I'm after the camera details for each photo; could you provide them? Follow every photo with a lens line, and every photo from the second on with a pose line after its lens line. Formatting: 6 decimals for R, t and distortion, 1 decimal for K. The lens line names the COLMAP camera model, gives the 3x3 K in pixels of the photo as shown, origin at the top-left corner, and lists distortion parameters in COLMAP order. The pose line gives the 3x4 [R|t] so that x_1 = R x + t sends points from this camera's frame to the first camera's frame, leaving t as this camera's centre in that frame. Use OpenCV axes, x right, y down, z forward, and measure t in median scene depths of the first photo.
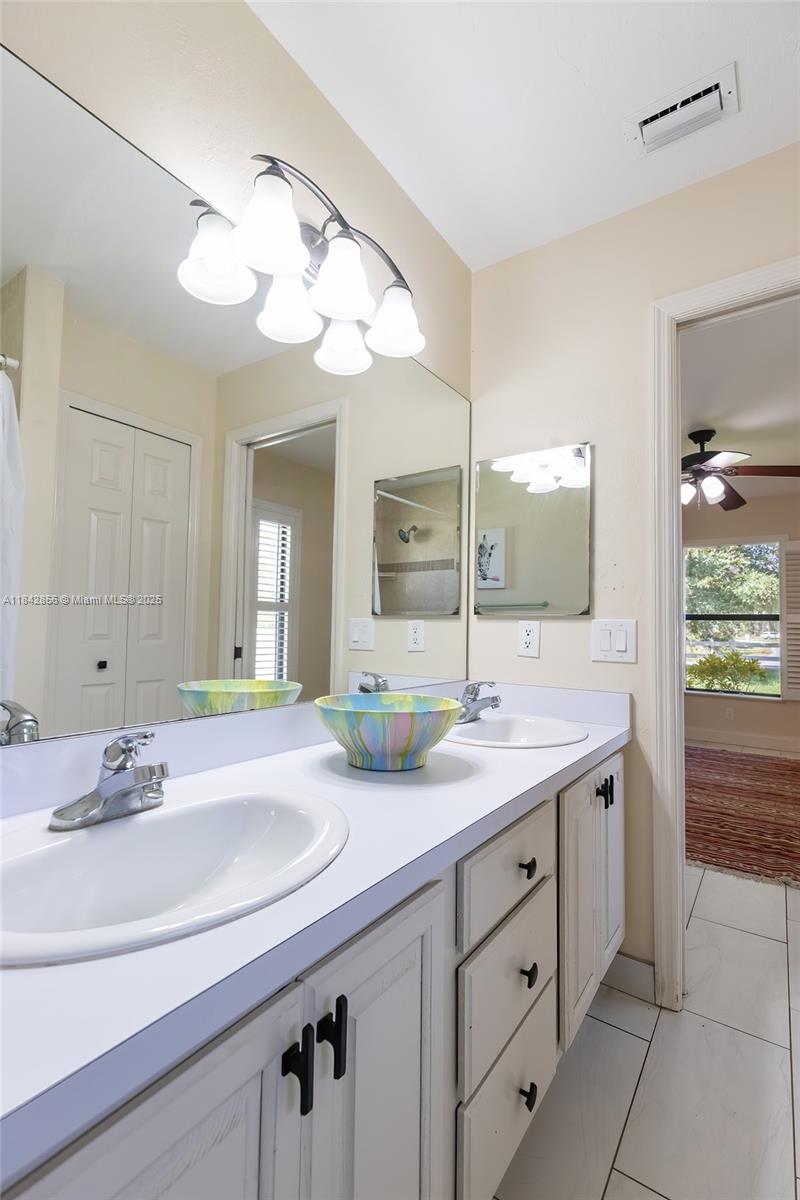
lens RADIAL K [[541.1, 0, 398.9], [0, 541.1, 597.9], [0, 0, 1]] dist [0.004759, 0.000194]
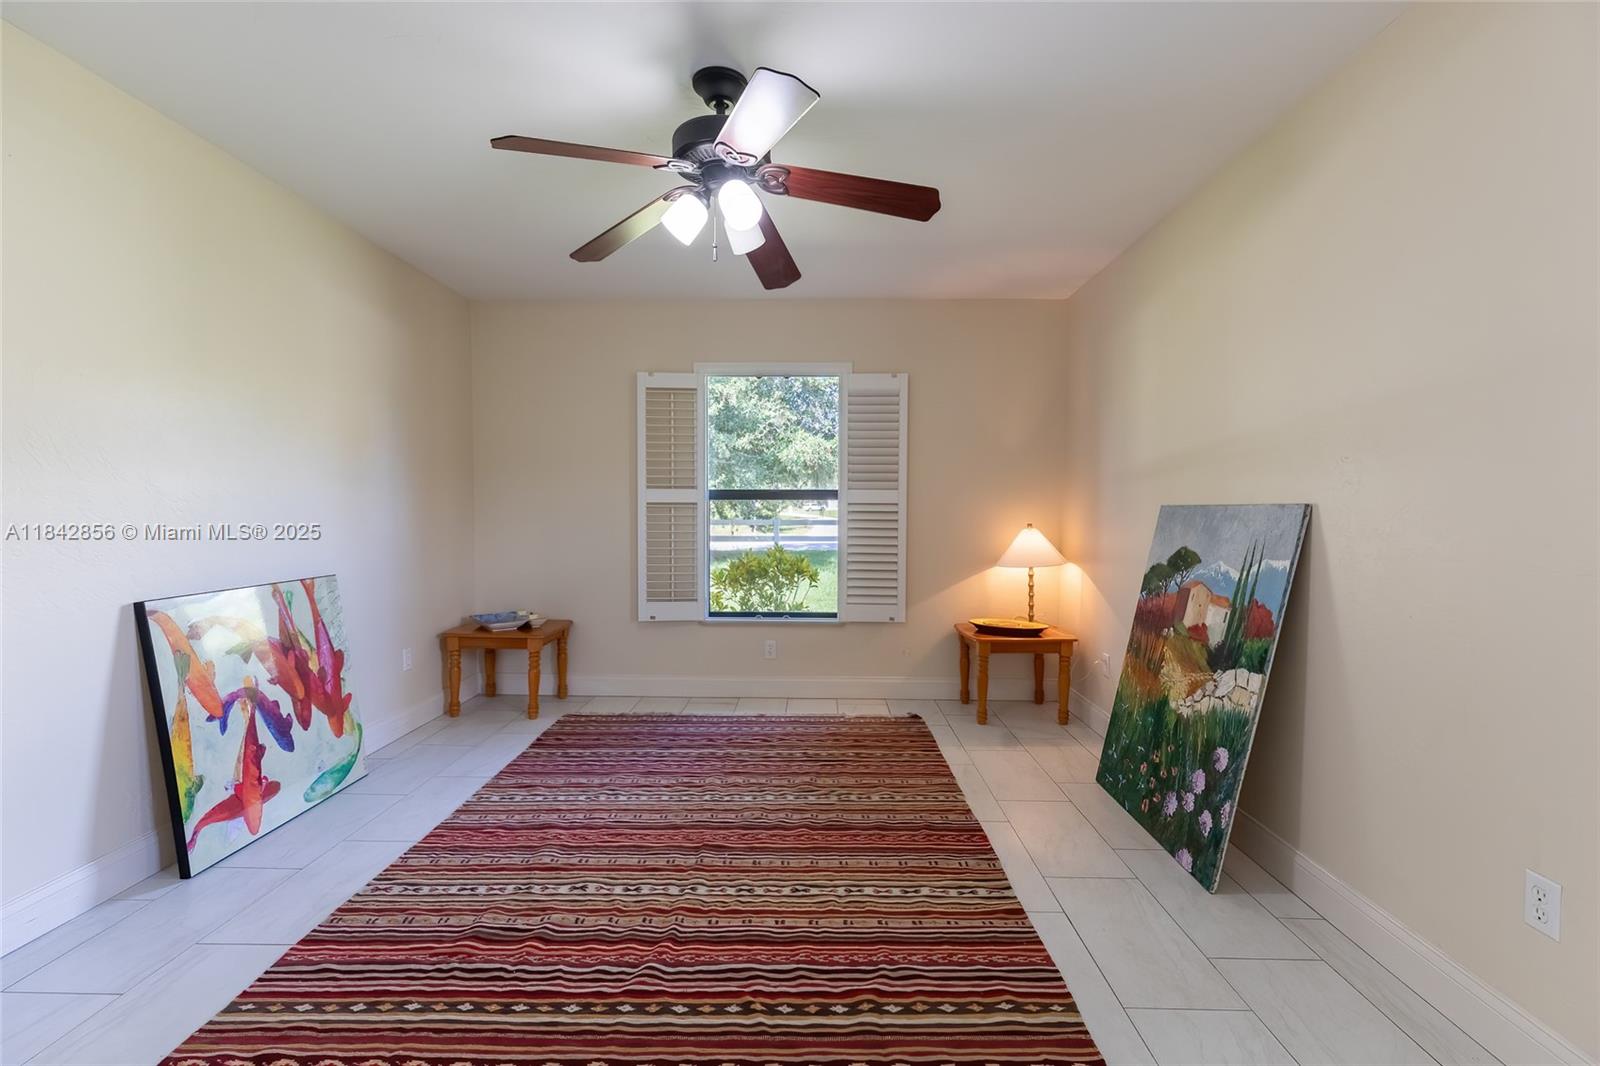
lens RADIAL K [[721.4, 0, 804.8], [0, 721.4, 531.2], [0, 0, 1]] dist [0.004759, 0.000194]
pose [[0.830832, -0.039419, 0.555125, 0.155537], [-0.014426, 0.995628, 0.092290, 0.000229], [-0.556336, -0.084685, 0.826631, 0.251736]]
